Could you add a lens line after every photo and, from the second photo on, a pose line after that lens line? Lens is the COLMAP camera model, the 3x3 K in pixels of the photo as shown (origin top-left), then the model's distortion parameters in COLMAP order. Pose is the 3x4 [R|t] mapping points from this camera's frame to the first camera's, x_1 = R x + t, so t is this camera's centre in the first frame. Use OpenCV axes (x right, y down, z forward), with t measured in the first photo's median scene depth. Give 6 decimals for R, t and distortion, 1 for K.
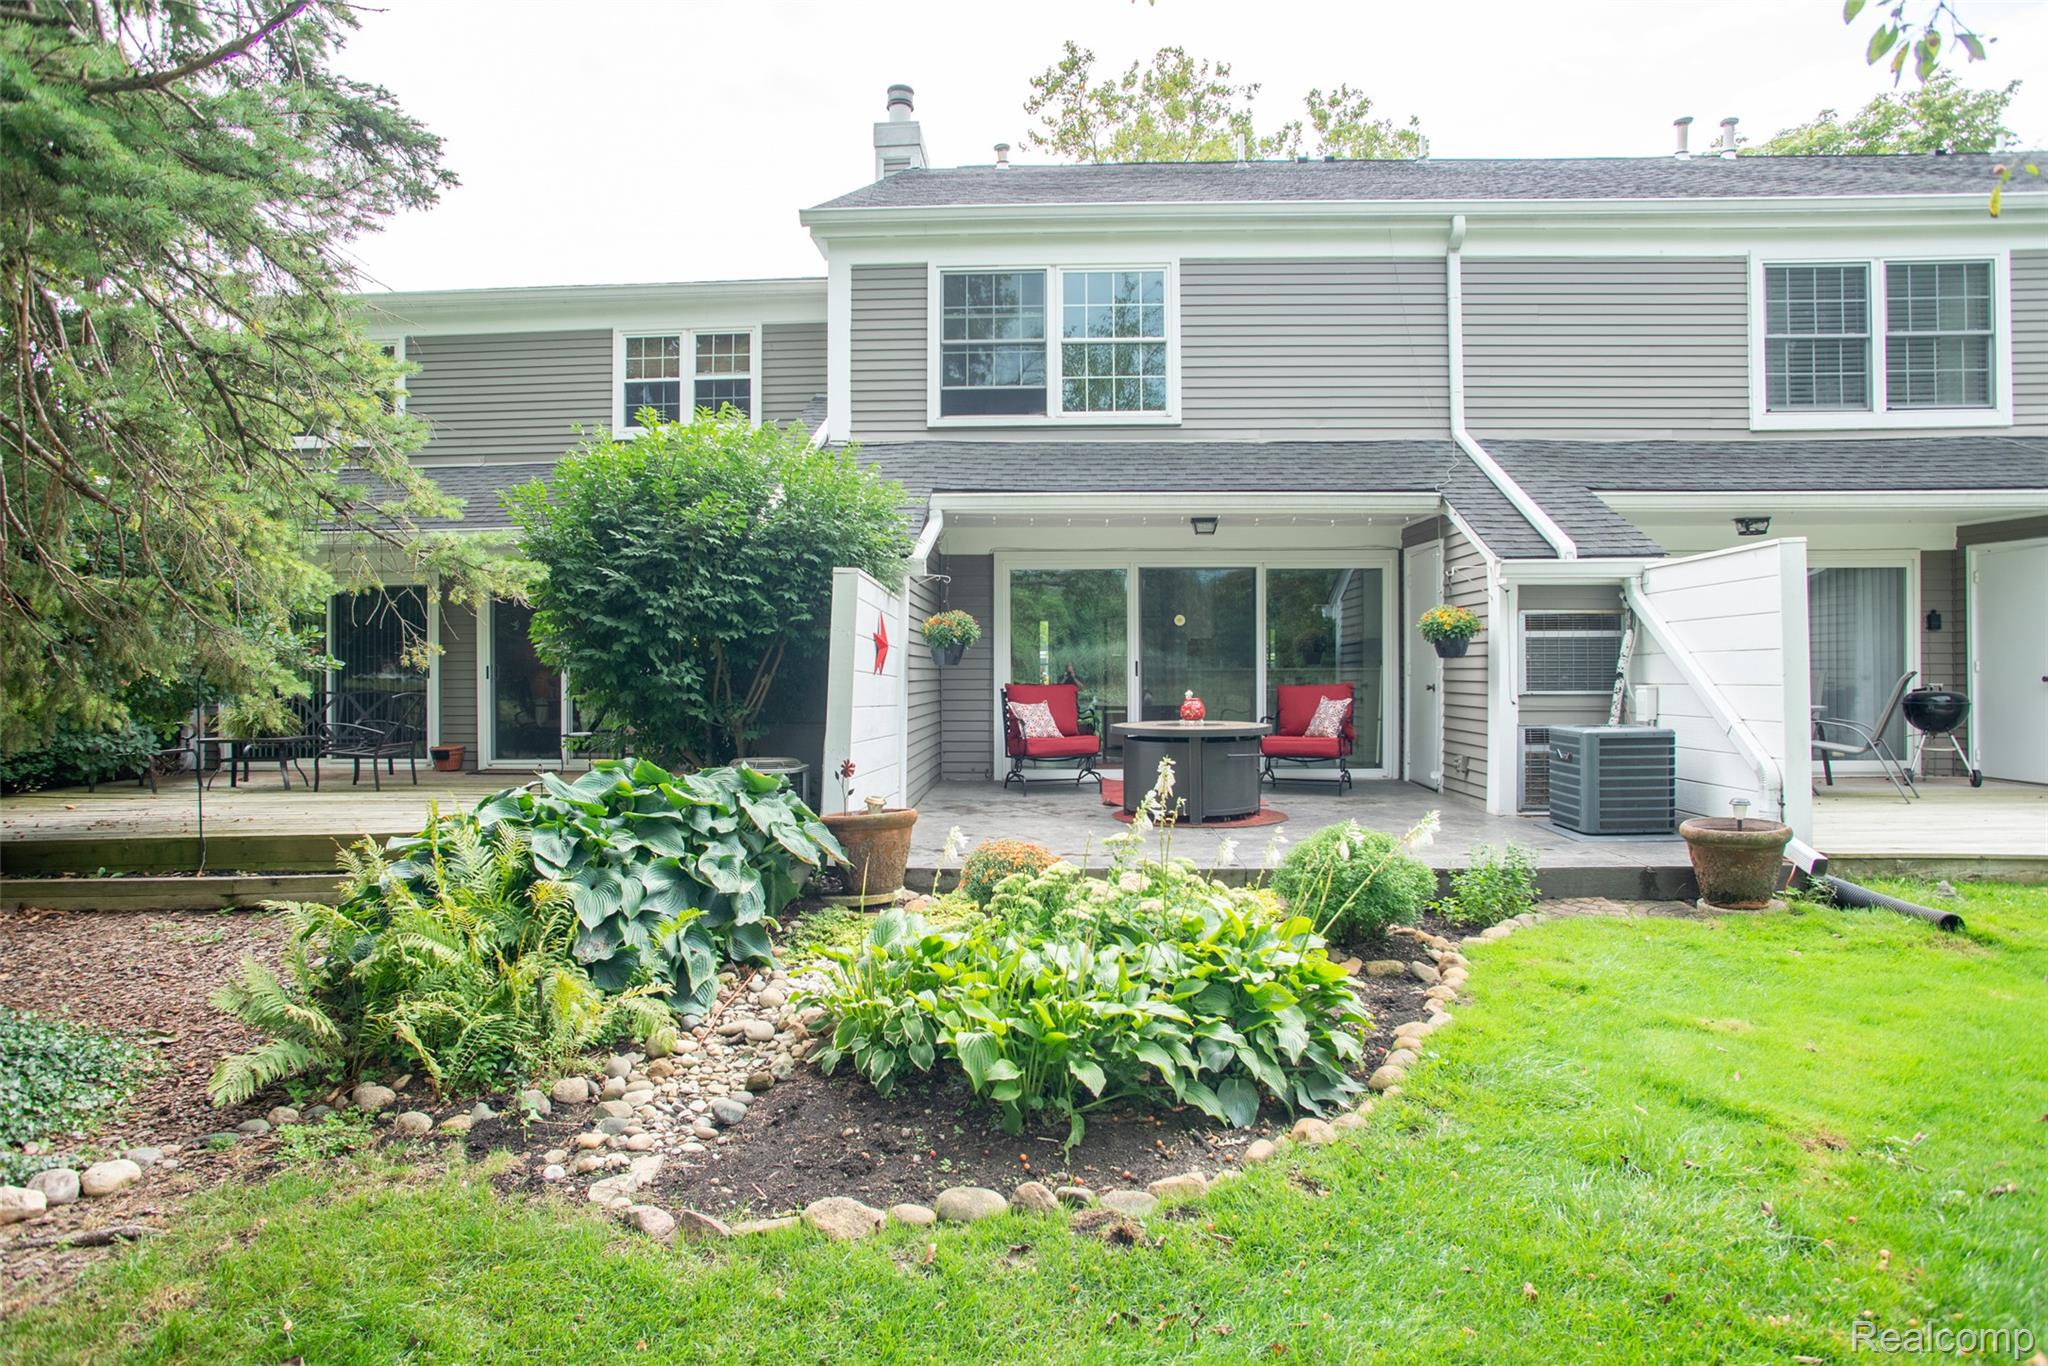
lens RADIAL K [[1165.6, 0, 1016.6], [0, 1165.6, 680.4], [0, 0, 1]] dist [-0.067926, 0.034013]
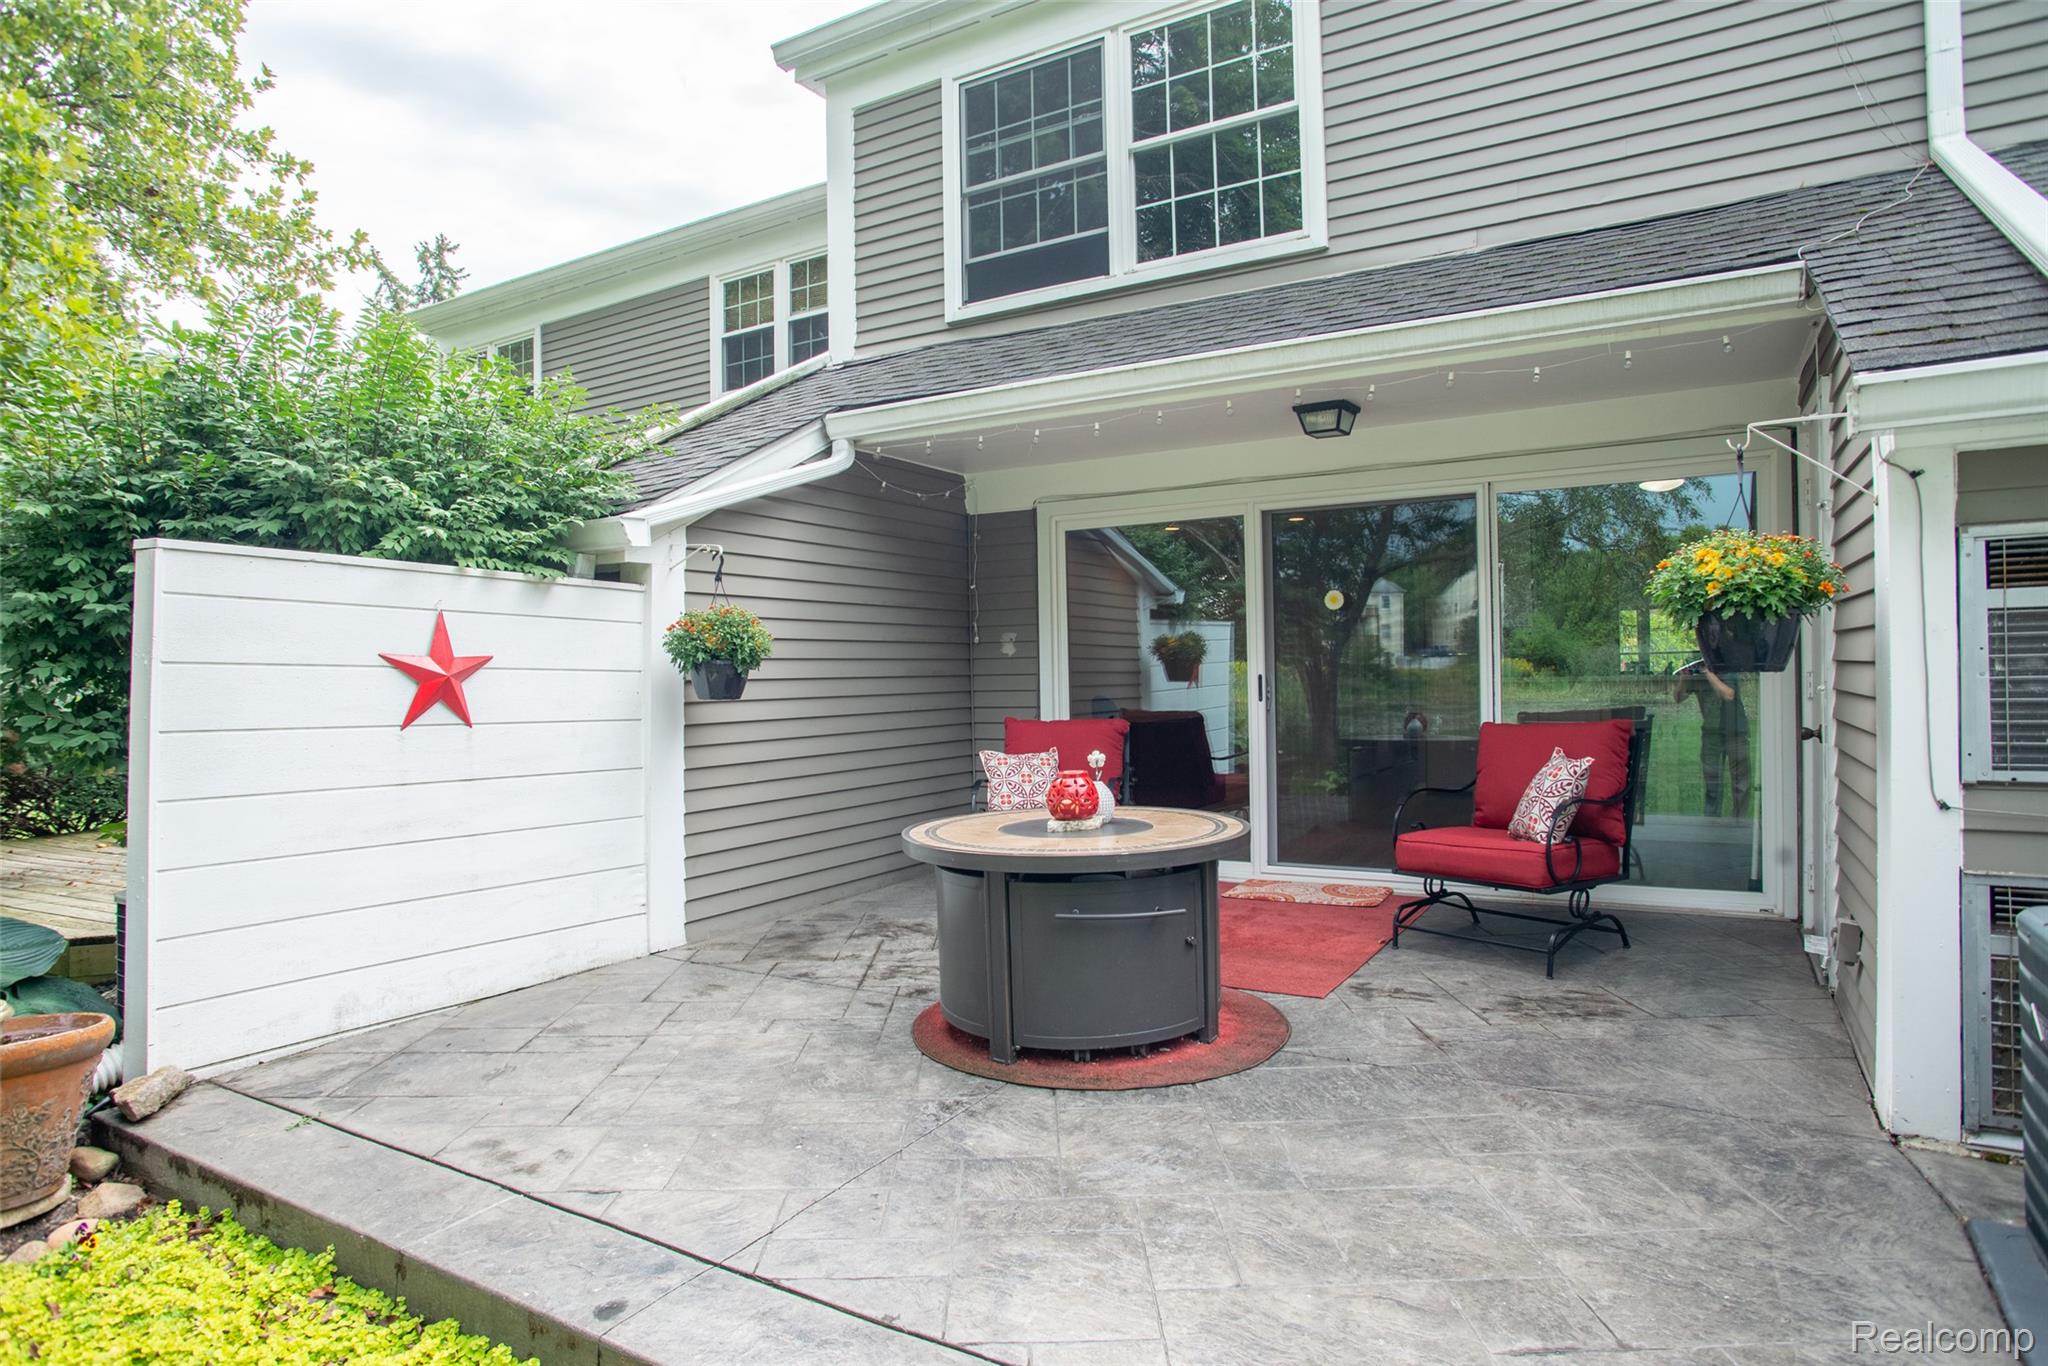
lens RADIAL K [[1165.6, 0, 1026.0], [0, 1165.6, 665.0], [0, 0, 1]] dist [-0.067926, 0.034013]
pose [[0.884710, -0.020189, -0.465705, 0.275067], [0.016705, 0.999793, -0.011607, -0.017352], [0.465843, 0.002489, 0.884864, 0.460134]]
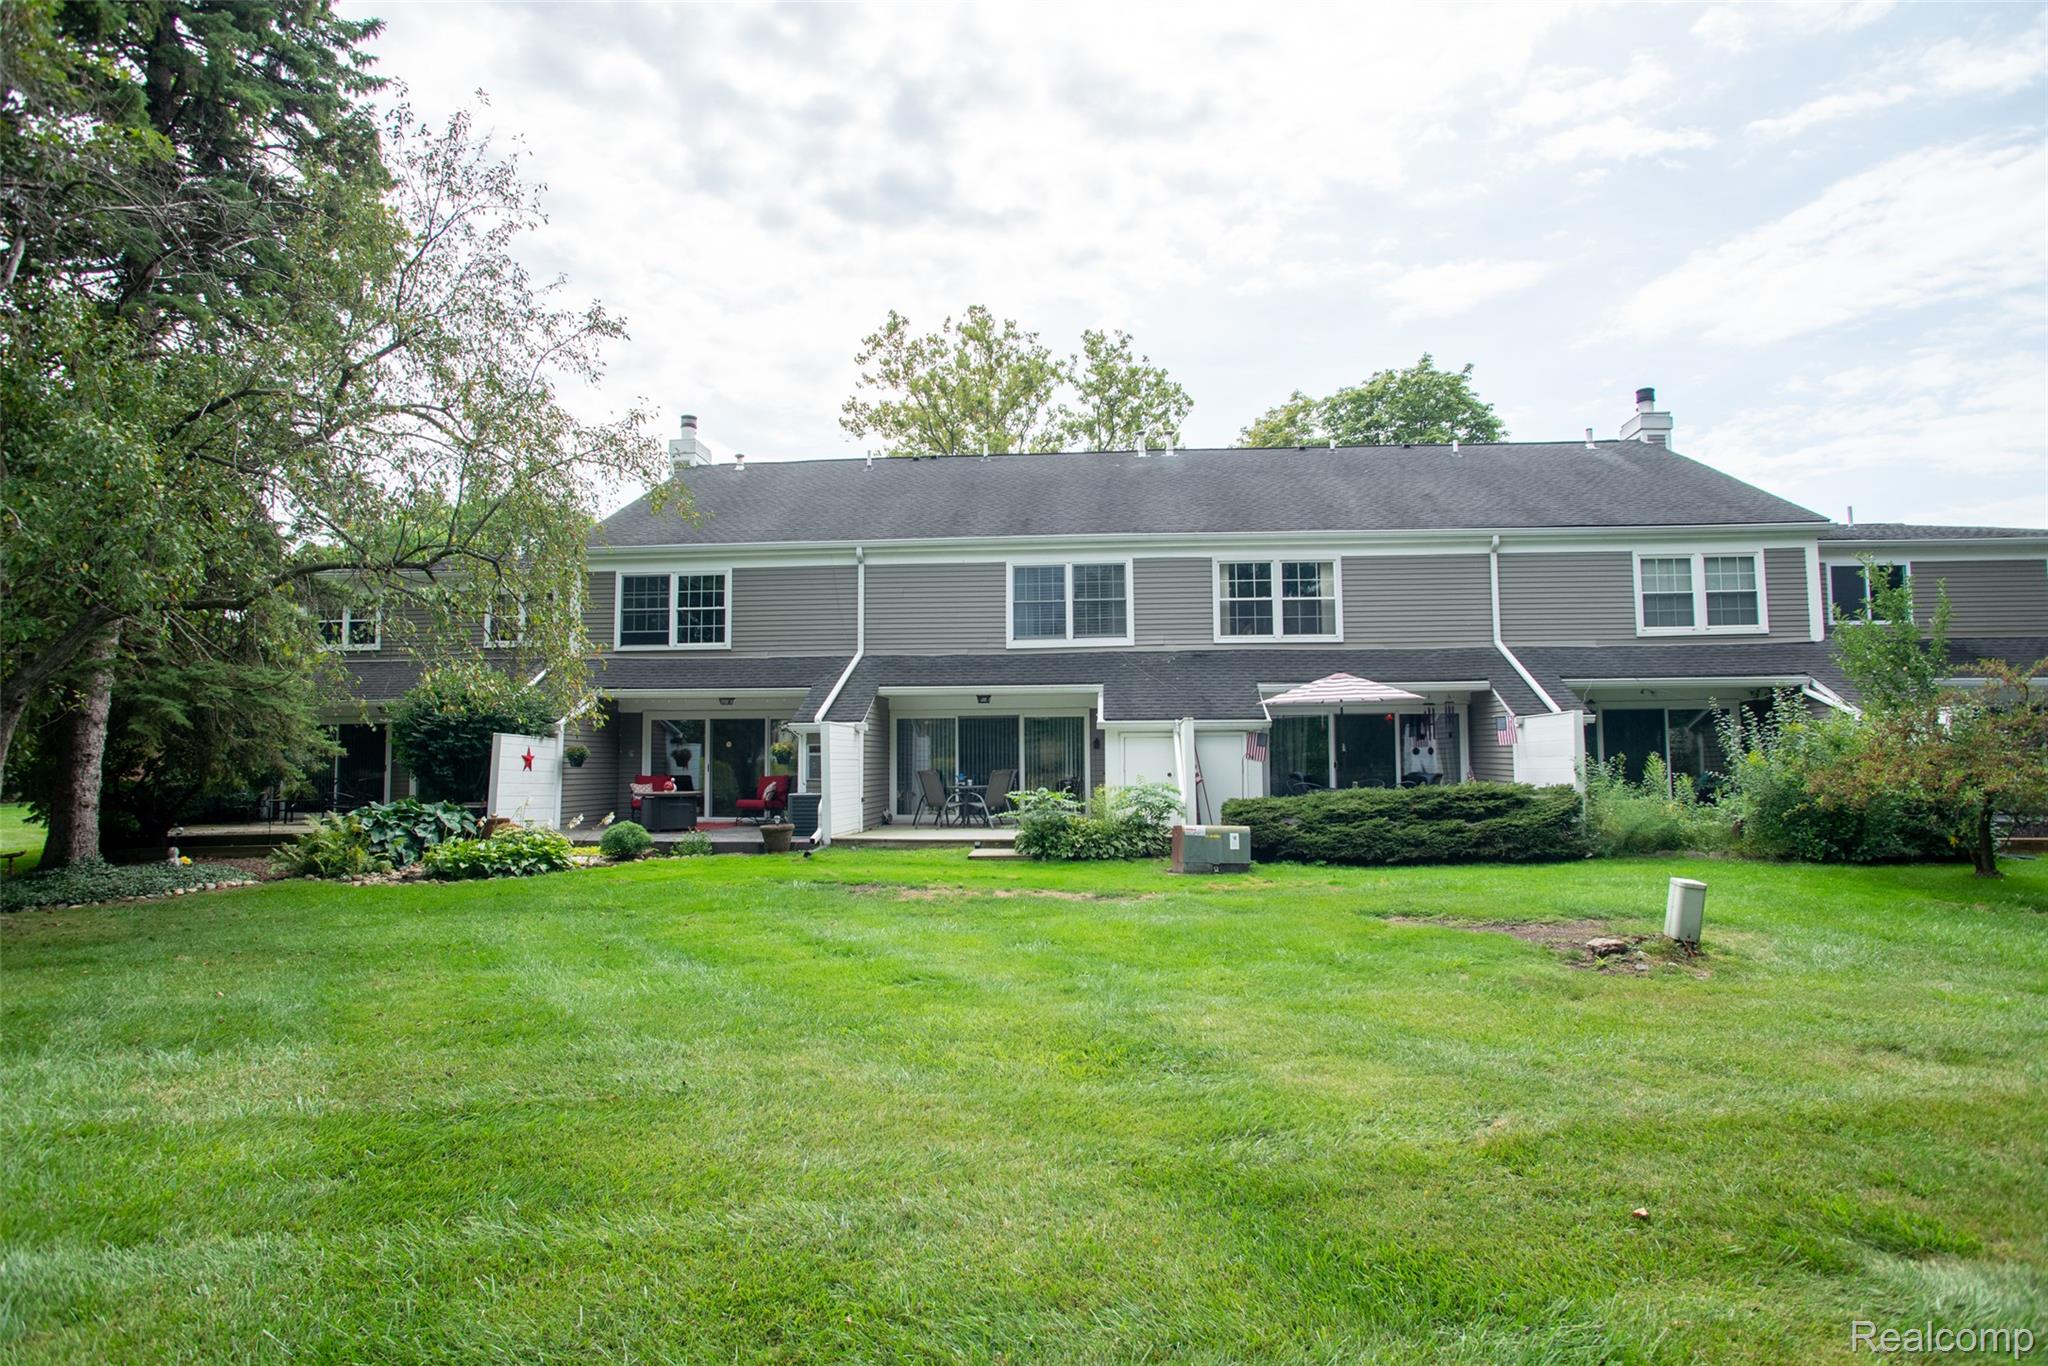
lens RADIAL K [[1165.6, 0, 1010.3], [0, 1165.6, 676.6], [0, 0, 1]] dist [-0.067926, 0.034013]
pose [[0.998820, -0.005793, -0.048219, 0.762610], [0.001906, 0.996772, -0.080264, -0.004944], [0.048529, 0.080077, 0.995607, -1.066729]]
